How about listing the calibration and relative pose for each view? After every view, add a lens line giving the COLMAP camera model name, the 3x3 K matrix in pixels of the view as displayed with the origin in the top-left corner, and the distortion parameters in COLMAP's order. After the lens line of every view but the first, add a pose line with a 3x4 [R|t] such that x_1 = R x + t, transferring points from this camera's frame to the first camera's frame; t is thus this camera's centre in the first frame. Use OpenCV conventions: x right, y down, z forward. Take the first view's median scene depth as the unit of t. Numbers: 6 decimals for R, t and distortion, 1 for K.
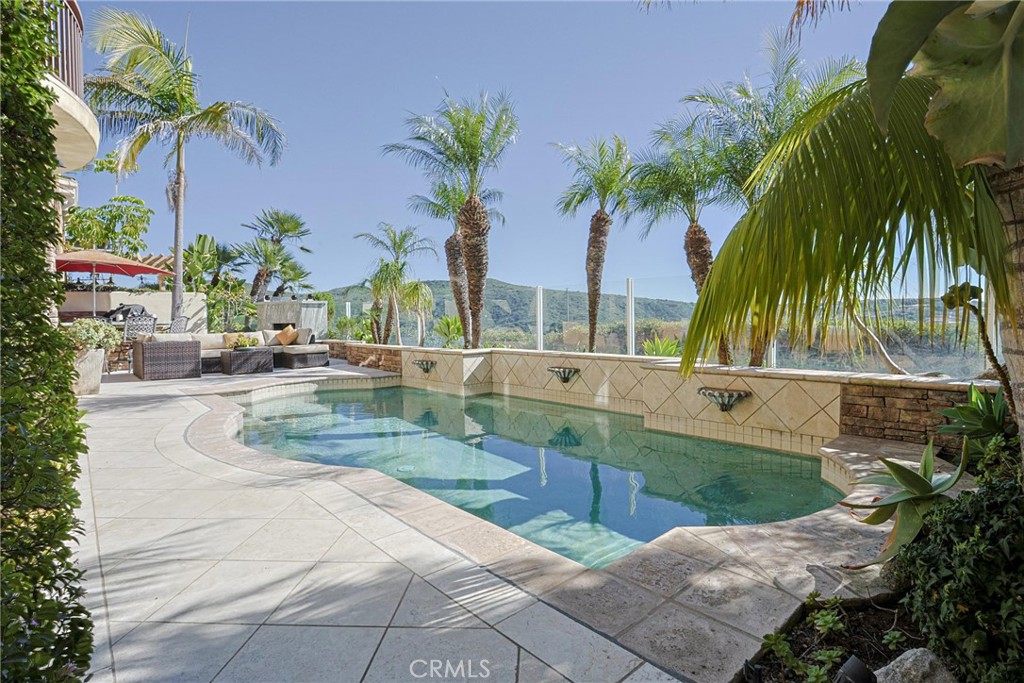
lens RADIAL K [[511.2, 0, 512.2], [0, 511.2, 327.9], [0, 0, 1]] dist [-0.001071, 0.000111]
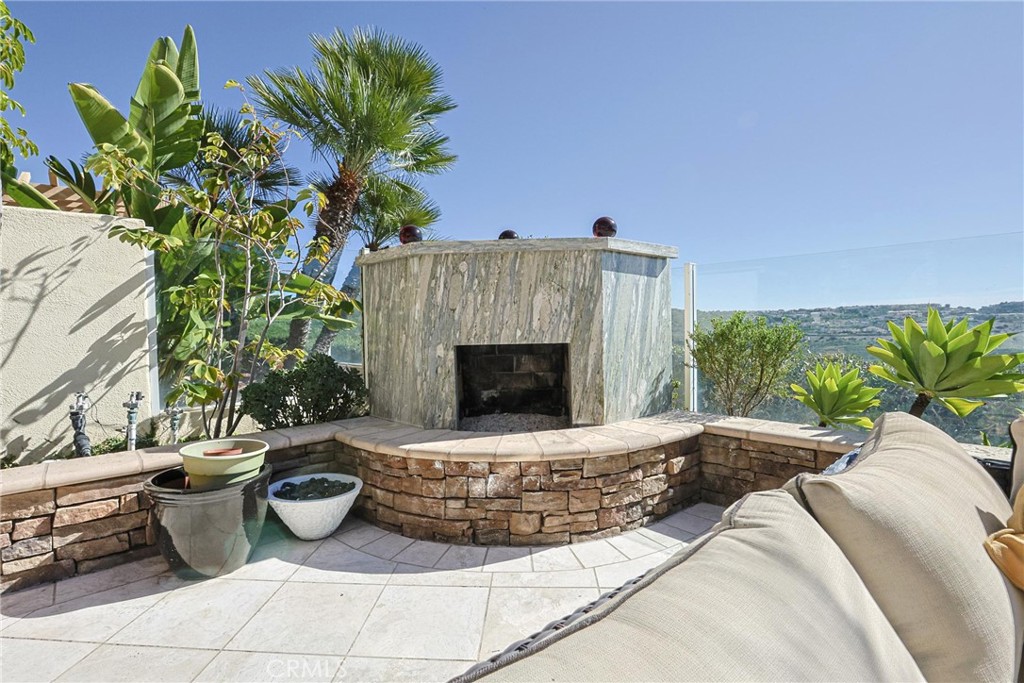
lens RADIAL K [[511.2, 0, 512.2], [0, 511.2, 327.9], [0, 0, 1]] dist [-0.001071, 0.000111]
pose [[0.999911, -0.003420, 0.012903, -0.541193], [0.003885, 0.999336, -0.036220, -0.009244], [-0.012770, 0.036267, 0.999261, 0.949307]]
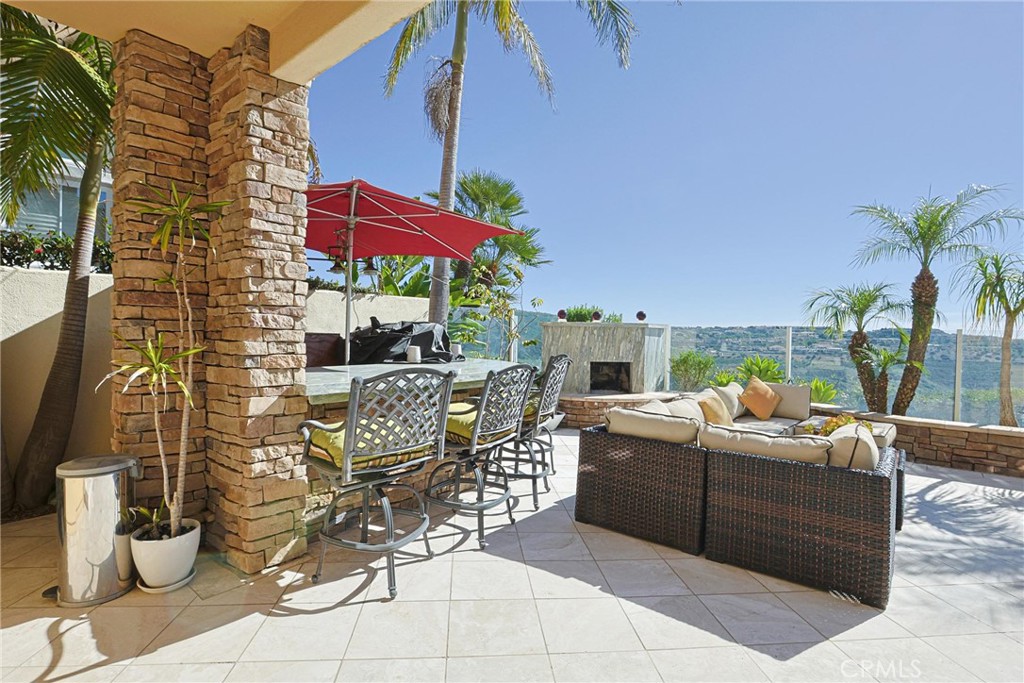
lens RADIAL K [[511.2, 0, 512.2], [0, 511.2, 327.9], [0, 0, 1]] dist [-0.001071, 0.000111]
pose [[0.988450, 0.037717, 0.146779, -0.764161], [-0.030515, 0.998232, -0.051014, -0.016778], [-0.148444, 0.045946, 0.987853, 0.564312]]
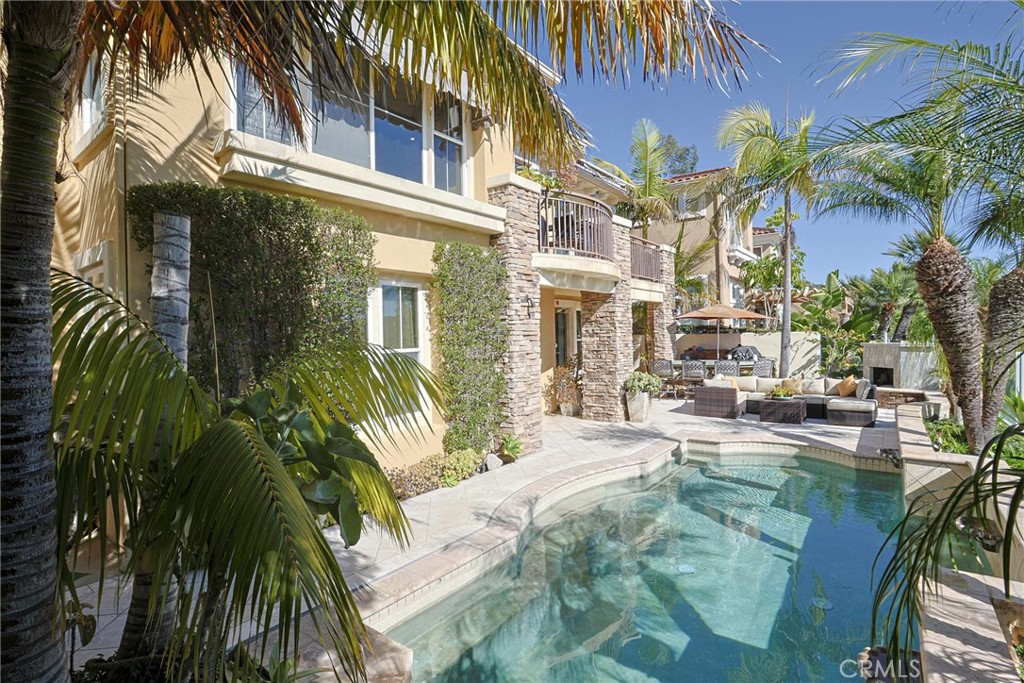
lens RADIAL K [[511.2, 0, 512.2], [0, 511.2, 327.9], [0, 0, 1]] dist [-0.001071, 0.000111]
pose [[0.242854, 0.004819, -0.970051, 0.331364], [-0.009275, 0.999953, 0.002645, -0.091225], [0.970019, 0.008355, 0.242887, 0.168222]]
